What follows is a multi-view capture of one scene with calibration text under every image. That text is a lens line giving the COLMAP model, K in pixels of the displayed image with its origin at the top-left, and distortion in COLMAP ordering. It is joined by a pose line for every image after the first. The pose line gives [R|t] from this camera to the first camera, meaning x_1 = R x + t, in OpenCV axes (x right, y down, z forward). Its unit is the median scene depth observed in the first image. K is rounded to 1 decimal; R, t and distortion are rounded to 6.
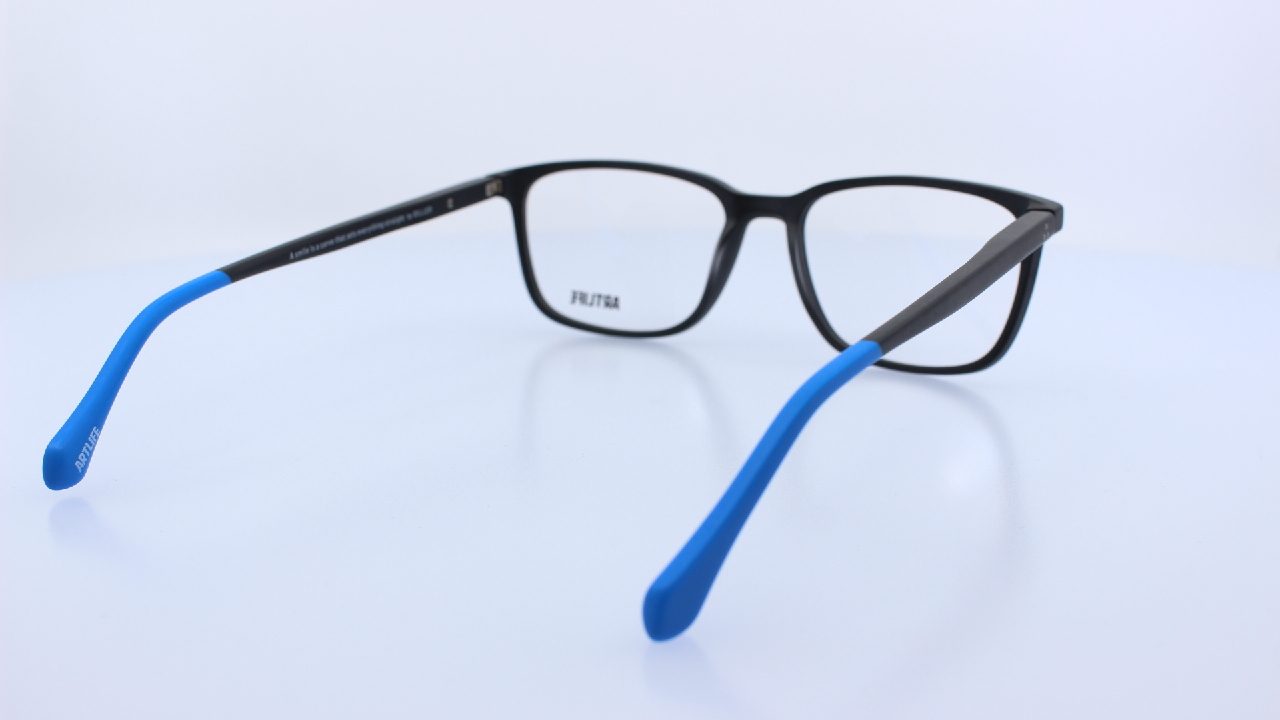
lens RADIAL K [[1420.2, 0, 630.7], [0, 1420.2, 364.3], [0, 0, 1]] dist [-0.110860, 0.000000]
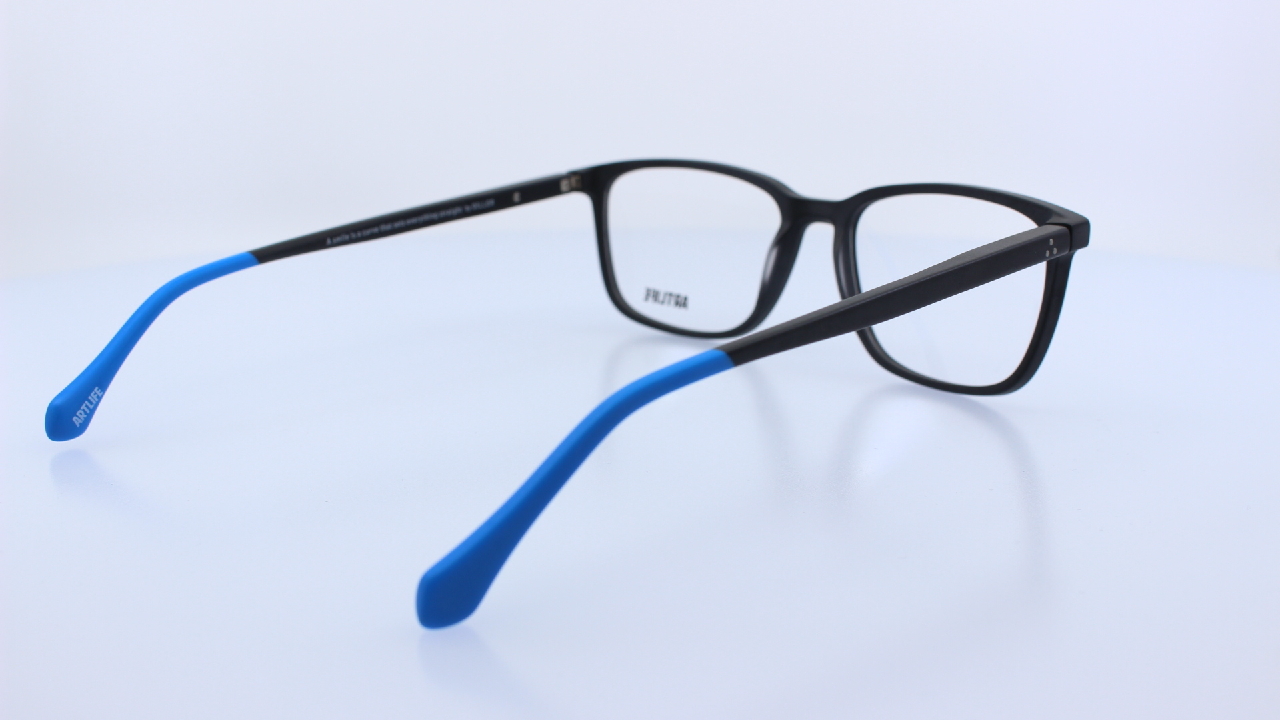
lens RADIAL K [[1420.2, 0, 604.0], [0, 1420.2, 354.4], [0, 0, 1]] dist [-0.110860, 0.000000]
pose [[0.962920, 0.058404, -0.263389, 0.211480], [-0.059943, 0.998199, 0.002196, -0.005769], [0.263043, 0.013673, 0.964687, 0.024884]]
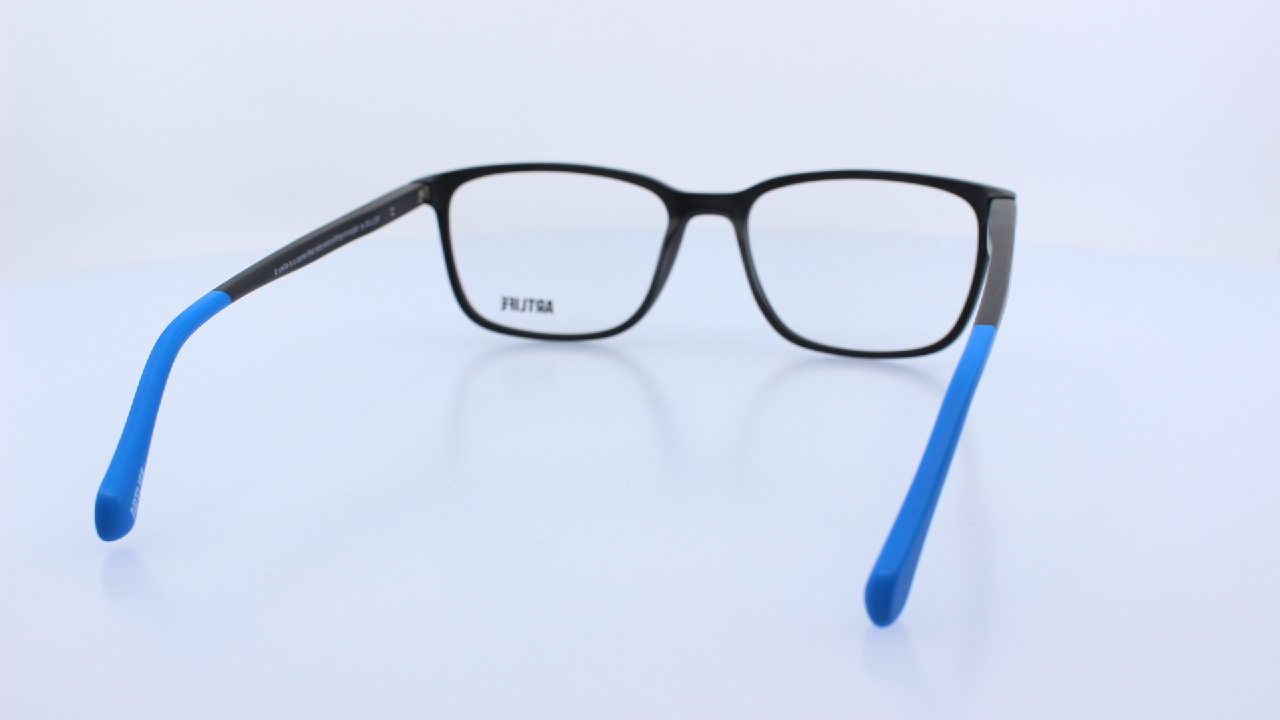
lens RADIAL K [[1420.2, 0, 646.8], [0, 1420.2, 356.1], [0, 0, 1]] dist [-0.110860, 0.000000]
pose [[0.964984, -0.057445, 0.255941, -0.212134], [0.059001, 0.998257, 0.001600, -0.007028], [-0.255587, 0.013556, 0.966691, 0.027841]]
